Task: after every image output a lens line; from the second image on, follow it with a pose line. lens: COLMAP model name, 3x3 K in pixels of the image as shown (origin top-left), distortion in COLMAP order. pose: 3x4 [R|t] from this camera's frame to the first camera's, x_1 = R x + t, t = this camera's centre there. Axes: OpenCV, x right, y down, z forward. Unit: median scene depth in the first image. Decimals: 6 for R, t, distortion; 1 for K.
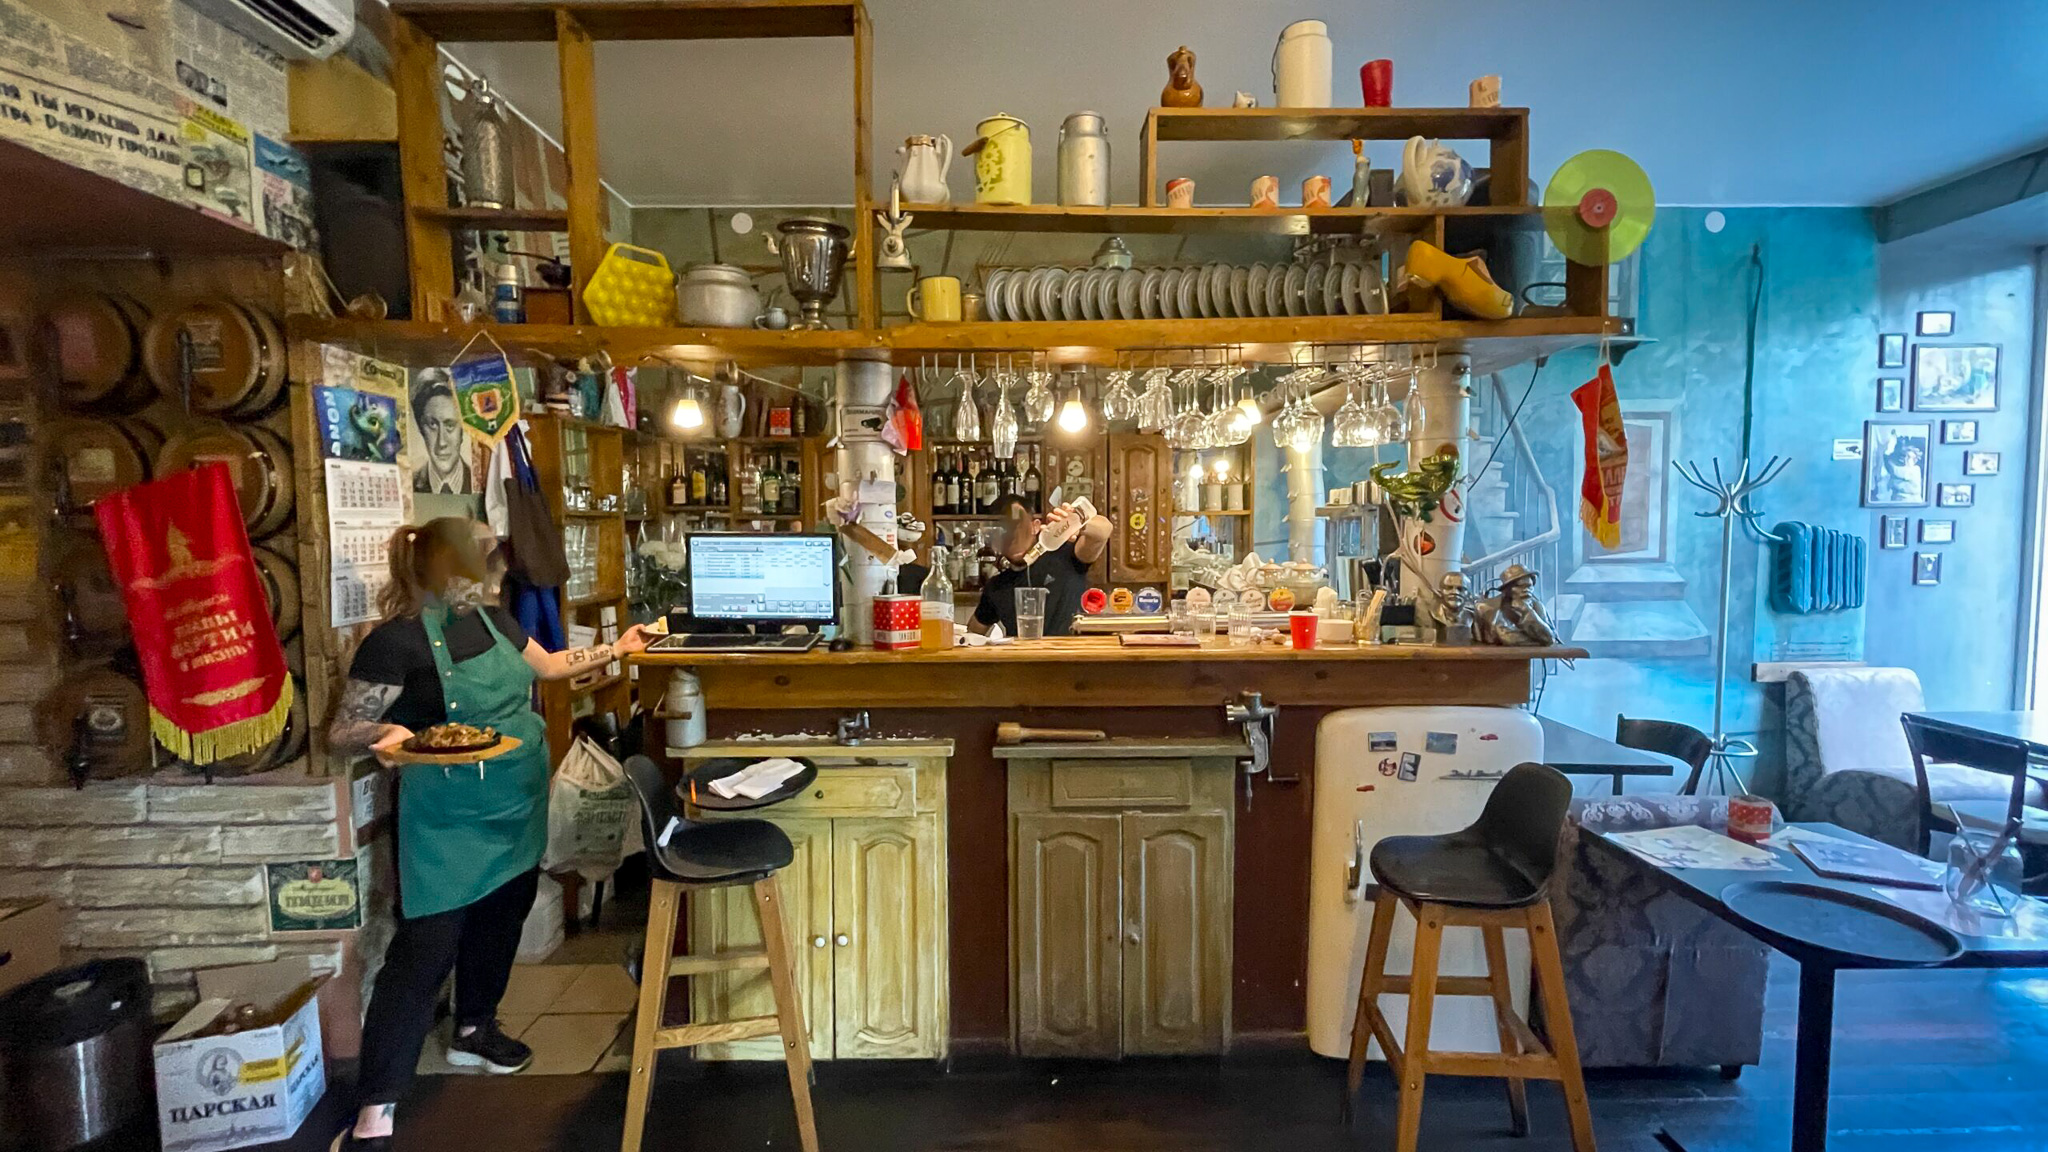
lens RADIAL K [[829.9, 0, 1023.9], [0, 829.9, 569.7], [0, 0, 1]] dist [-0.005988, 0.001079]
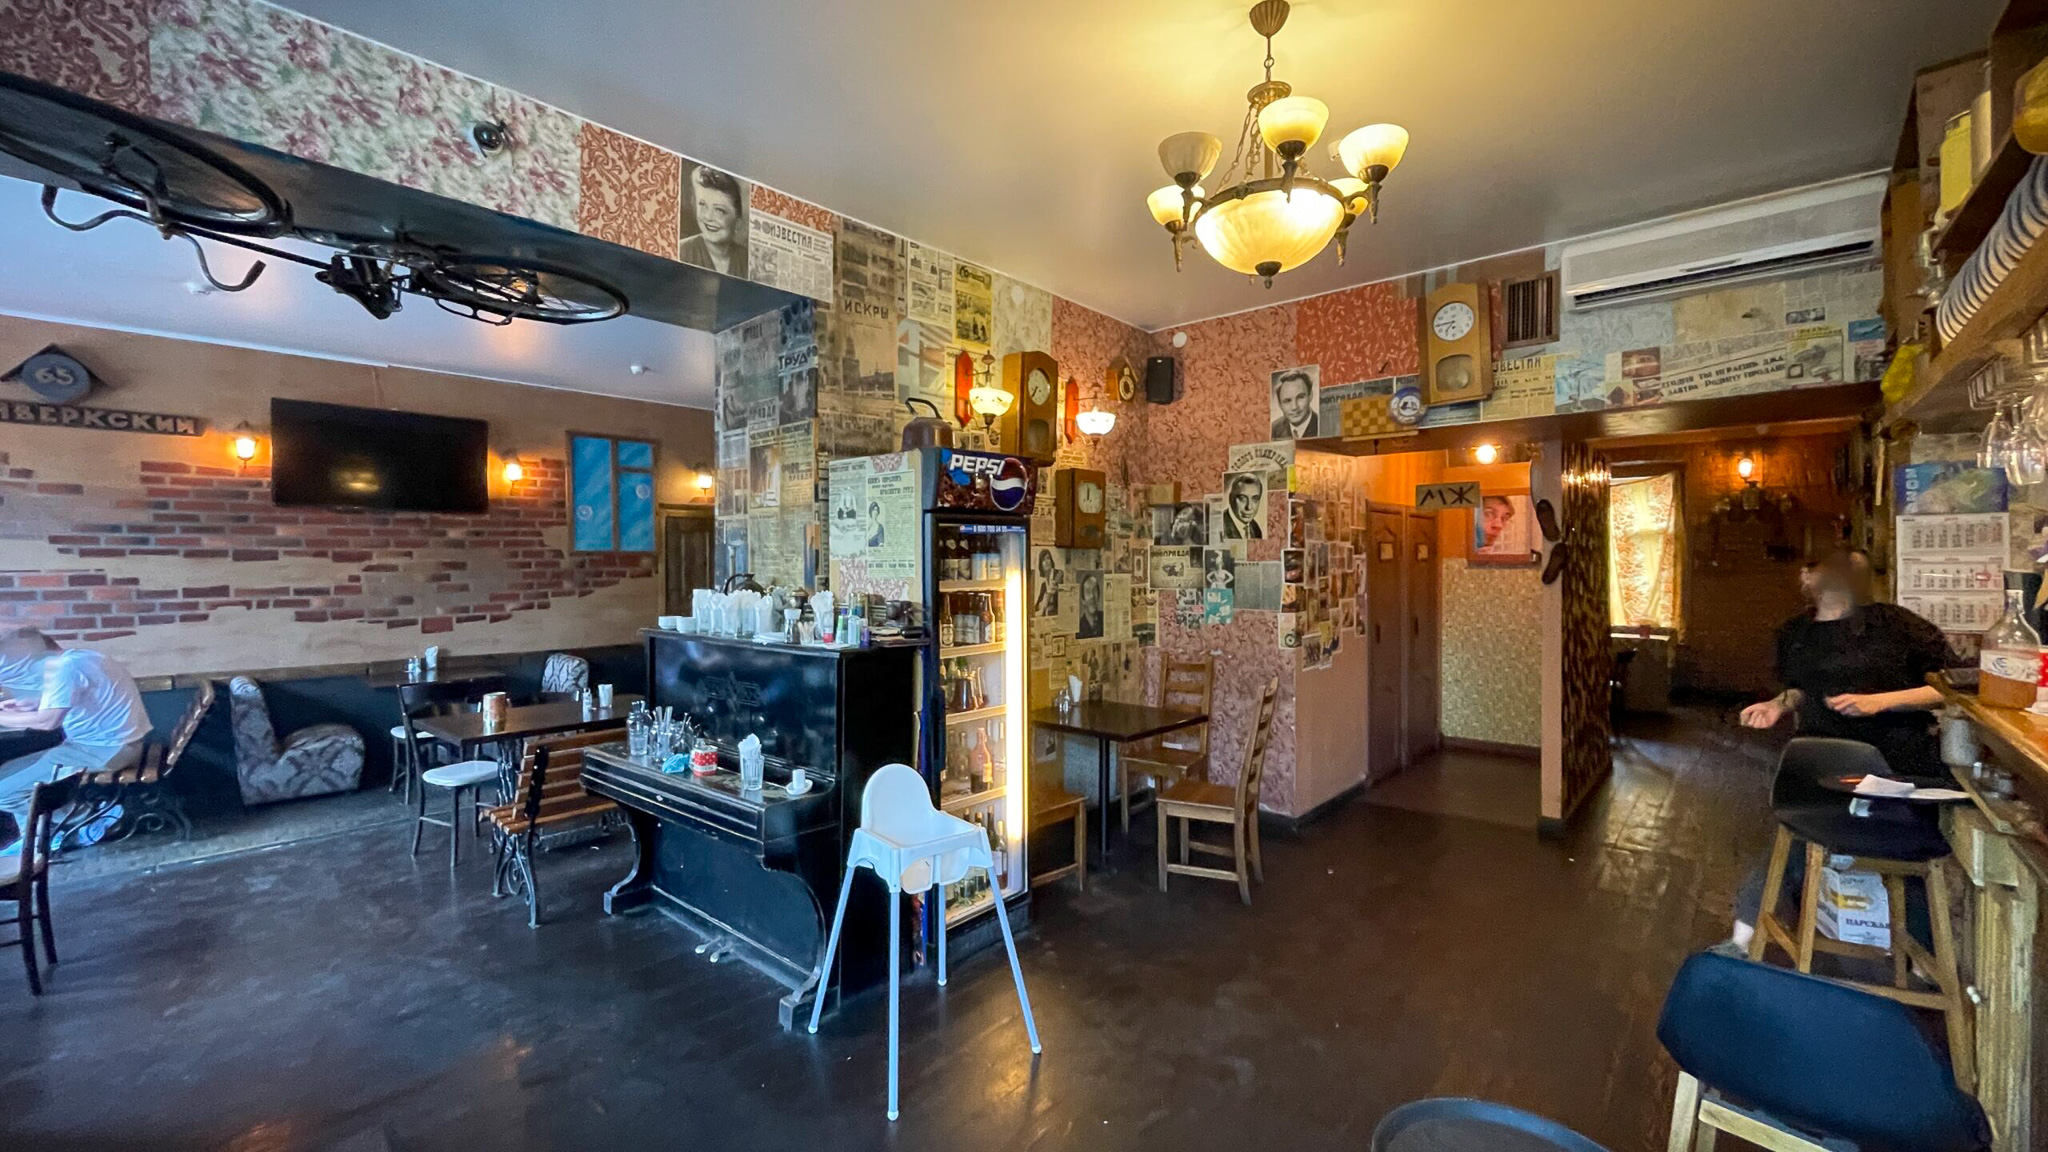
lens RADIAL K [[829.9, 0, 1030.5], [0, 829.9, 568.4], [0, 0, 1]] dist [-0.005988, 0.001079]
pose [[-0.668211, 0.012951, -0.743859, 1.134551], [-0.036864, 0.998044, 0.050492, -0.052309], [0.743058, 0.061161, -0.666427, 0.749014]]
